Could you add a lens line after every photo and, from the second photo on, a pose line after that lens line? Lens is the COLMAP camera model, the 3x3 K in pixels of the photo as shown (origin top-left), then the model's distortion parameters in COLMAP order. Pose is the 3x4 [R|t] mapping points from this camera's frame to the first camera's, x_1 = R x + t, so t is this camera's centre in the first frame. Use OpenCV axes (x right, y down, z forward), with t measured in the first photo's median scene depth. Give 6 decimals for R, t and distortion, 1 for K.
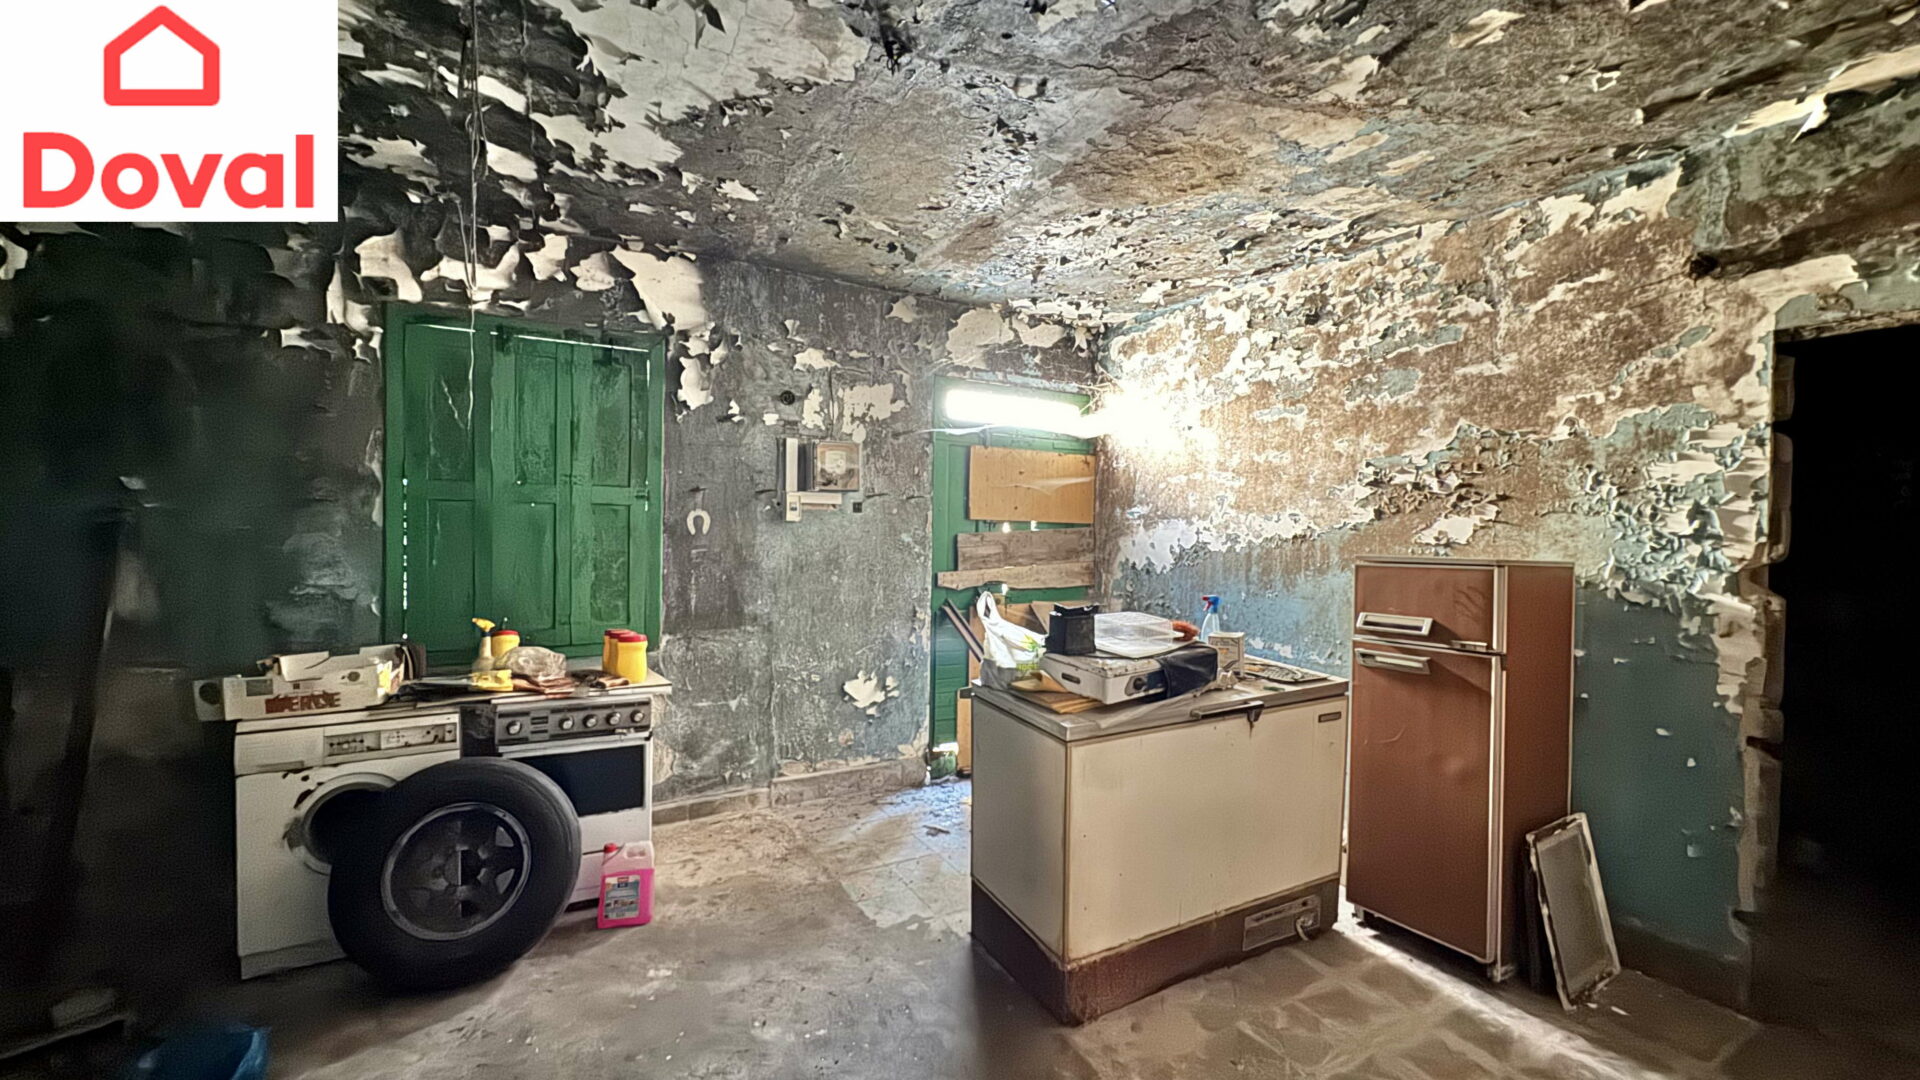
lens RADIAL K [[763.8, 0, 956.8], [0, 763.8, 535.5], [0, 0, 1]] dist [0.000560, -0.000135]
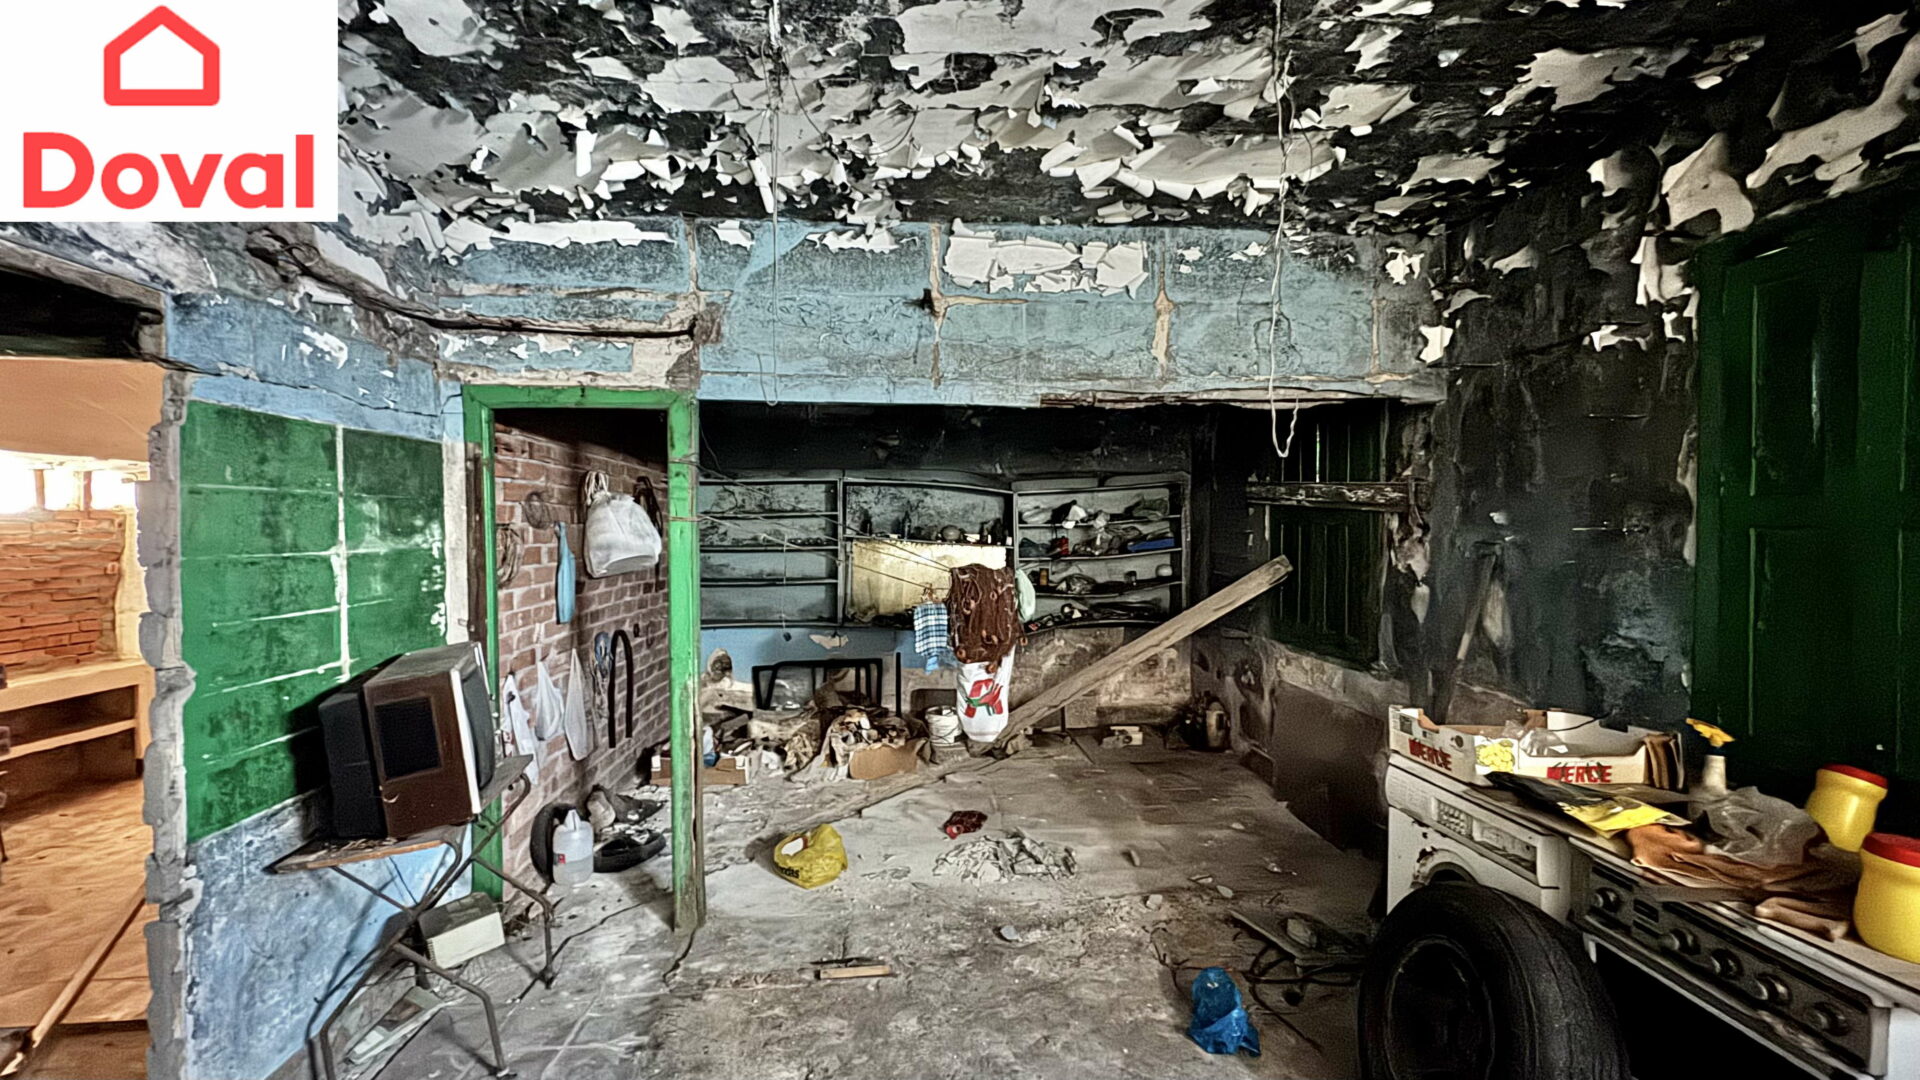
lens RADIAL K [[763.8, 0, 955.9], [0, 763.8, 538.6], [0, 0, 1]] dist [0.000560, -0.000135]
pose [[-0.418571, 0.001753, -0.908182, 0.183618], [-0.016807, 0.999812, 0.009676, -0.033959], [0.908028, 0.019314, -0.418463, 0.695770]]
